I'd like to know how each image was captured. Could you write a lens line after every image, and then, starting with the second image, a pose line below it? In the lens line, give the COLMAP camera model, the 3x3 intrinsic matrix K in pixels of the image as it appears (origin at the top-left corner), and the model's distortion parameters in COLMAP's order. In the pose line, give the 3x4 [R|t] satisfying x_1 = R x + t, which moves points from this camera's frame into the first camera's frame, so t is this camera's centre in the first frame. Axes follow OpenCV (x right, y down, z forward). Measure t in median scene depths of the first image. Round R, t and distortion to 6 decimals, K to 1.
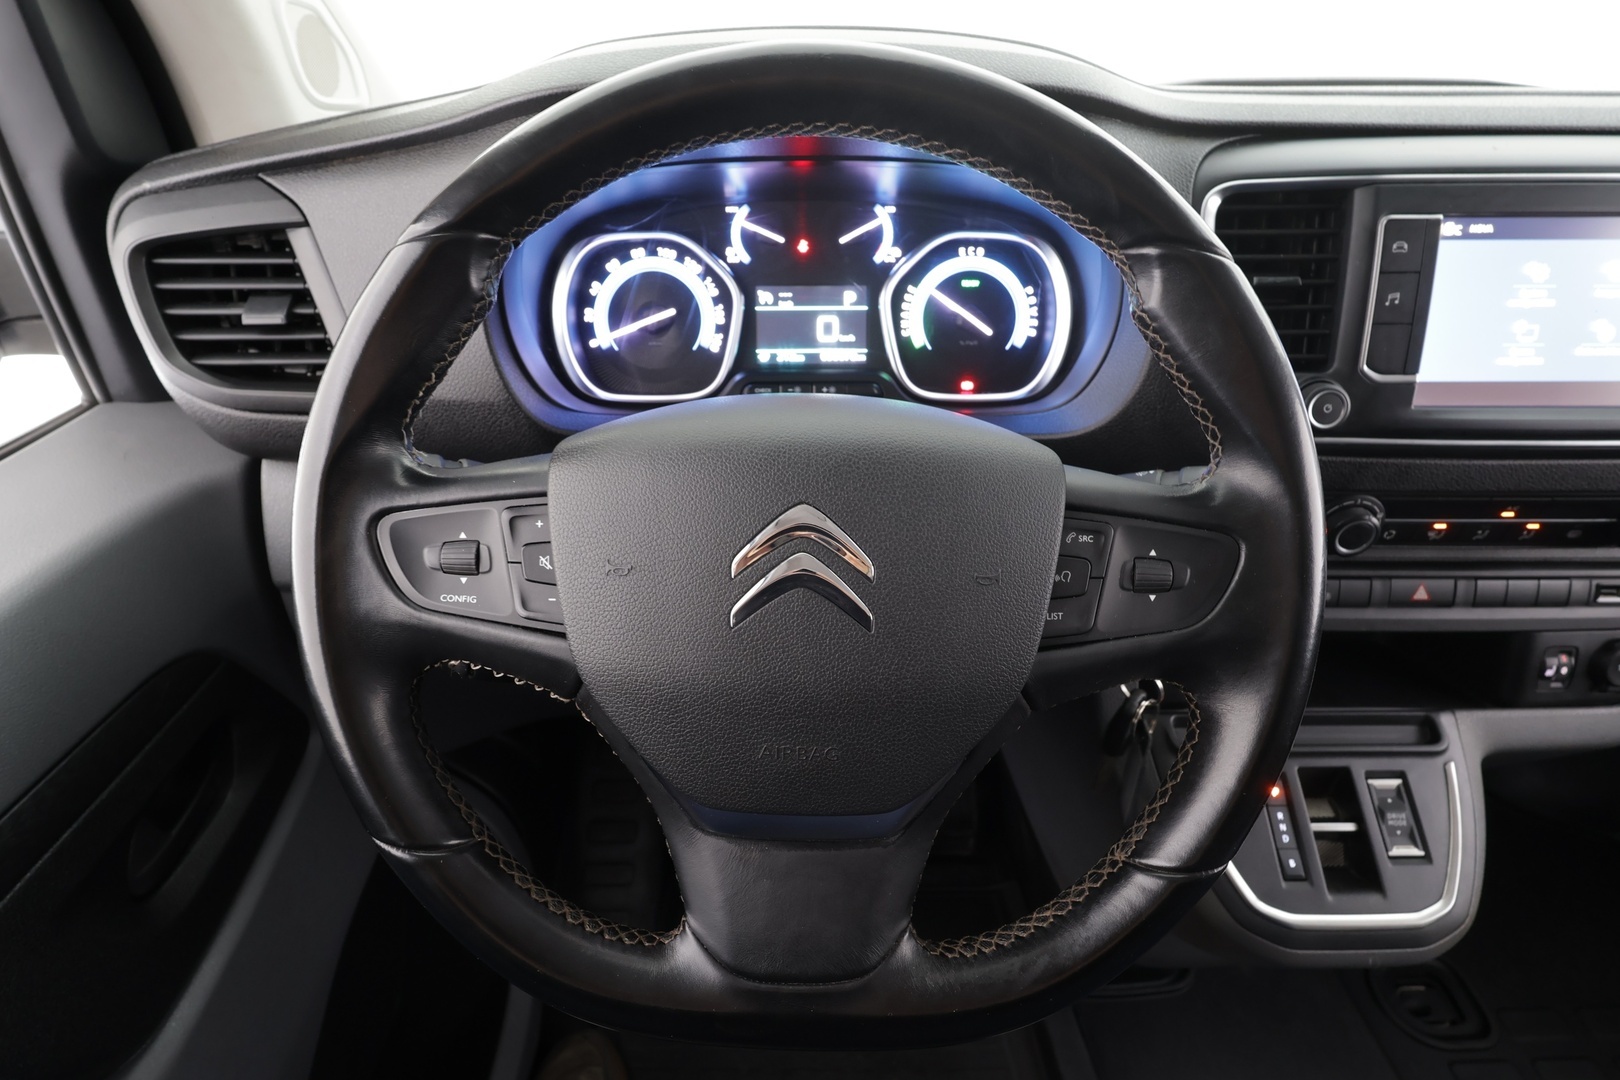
lens RADIAL K [[840.5, 0, 824.9], [0, 840.5, 545.0], [0, 0, 1]] dist [0.002493, 0.000822]
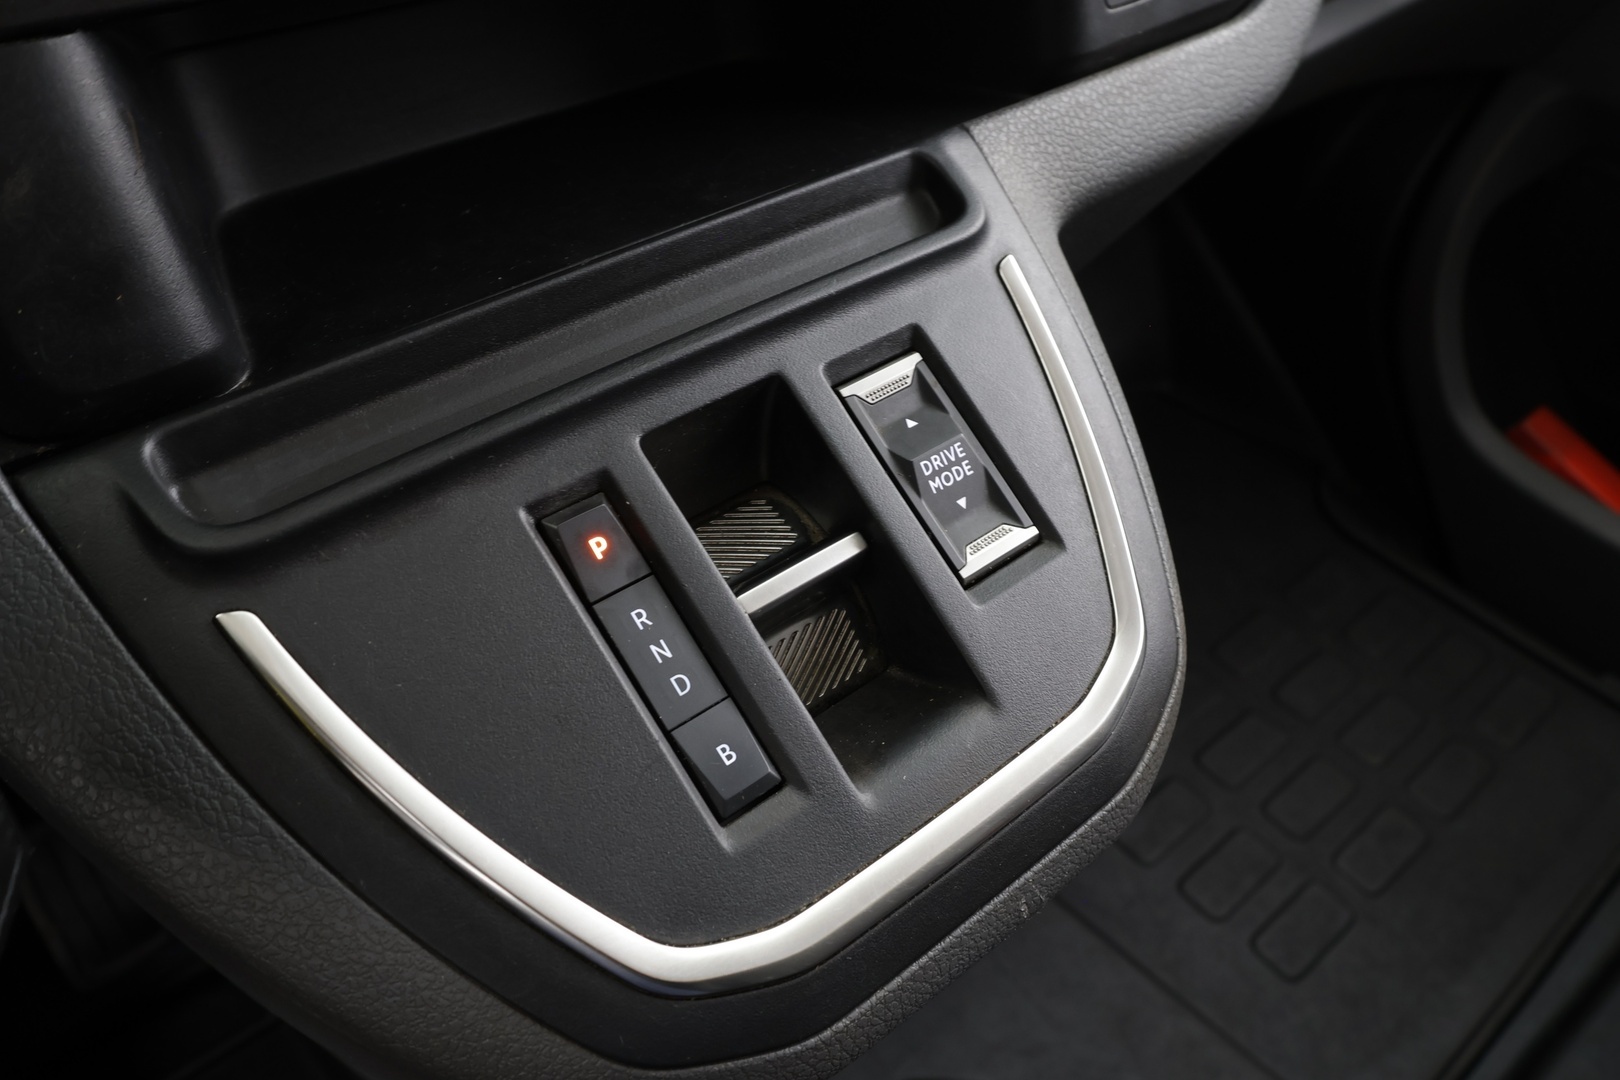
lens RADIAL K [[1302.6, 0, 811.5], [0, 1302.6, 541.3], [0, 0, 1]] dist [0.002633, 0.000266]
pose [[0.774107, -0.414443, 0.478534, 0.391057], [0.323534, 0.908740, 0.263661, 0.204208], [-0.544136, -0.049280, 0.837549, 0.612054]]
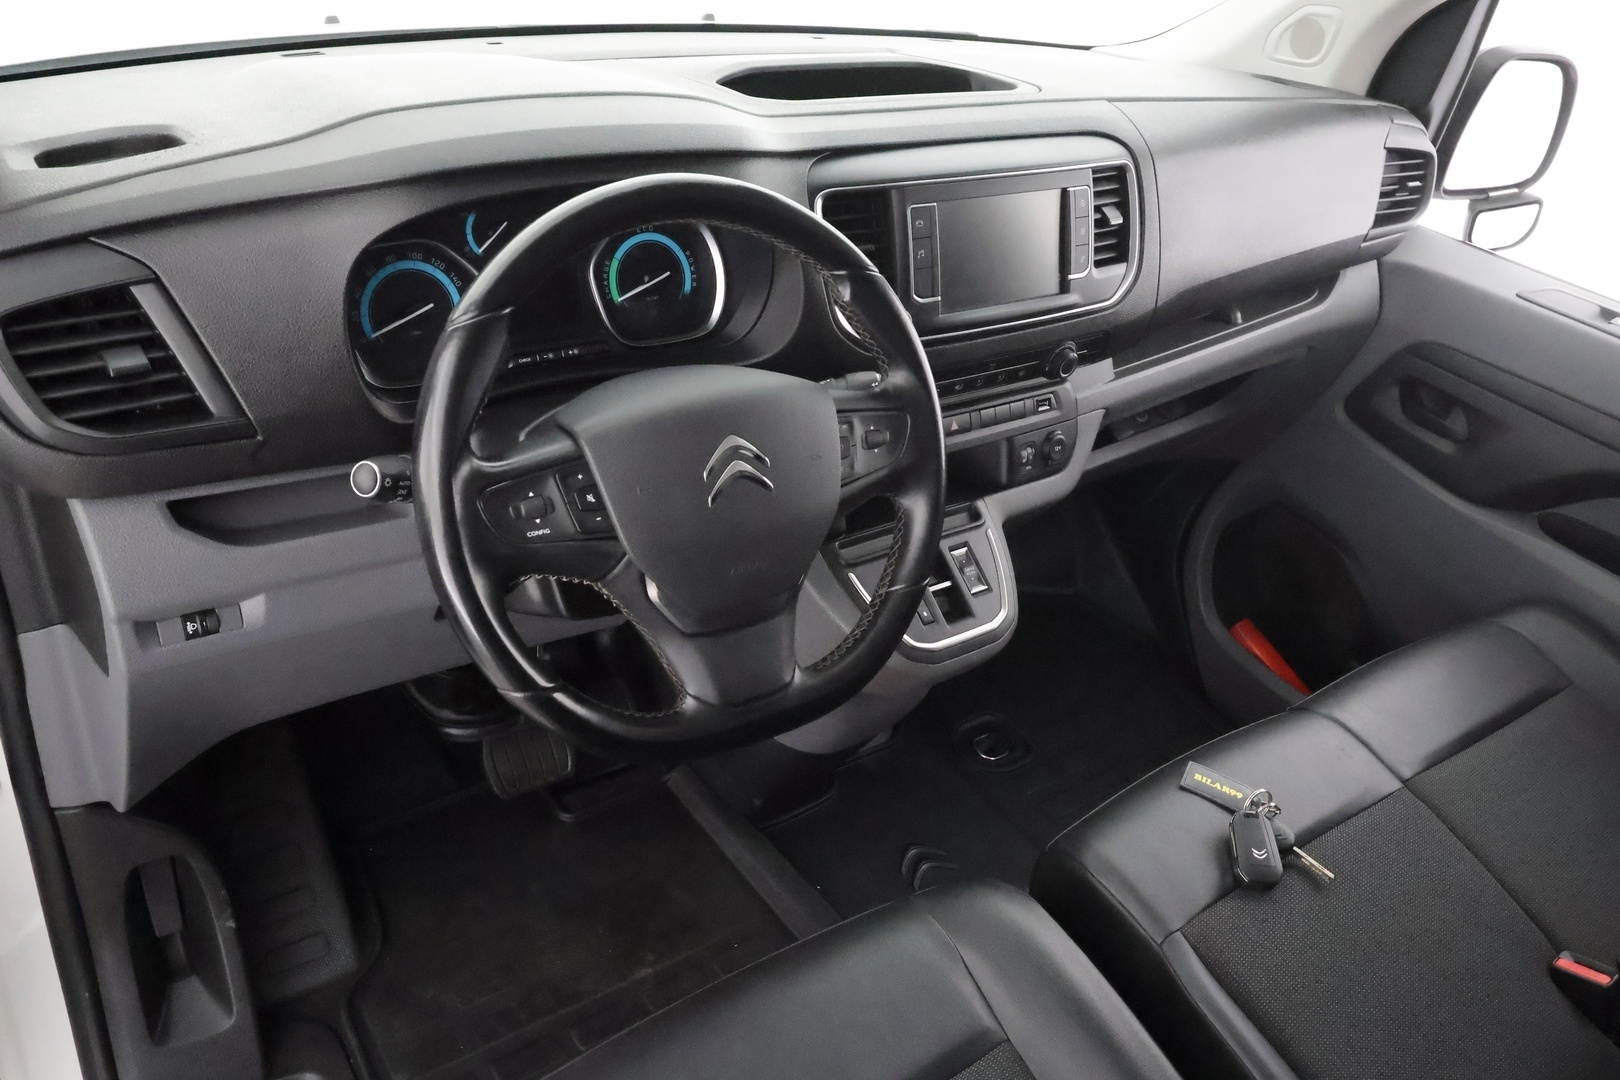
lens RADIAL K [[1326.2, 0, 813.3], [0, 1326.2, 528.1], [0, 0, 1]] dist [0.011660, 0.000202]
pose [[0.813356, -0.220473, 0.538371, -0.863716], [0.191431, 0.975301, 0.110196, -0.078191], [-0.549369, 0.013432, 0.835472, -0.895260]]
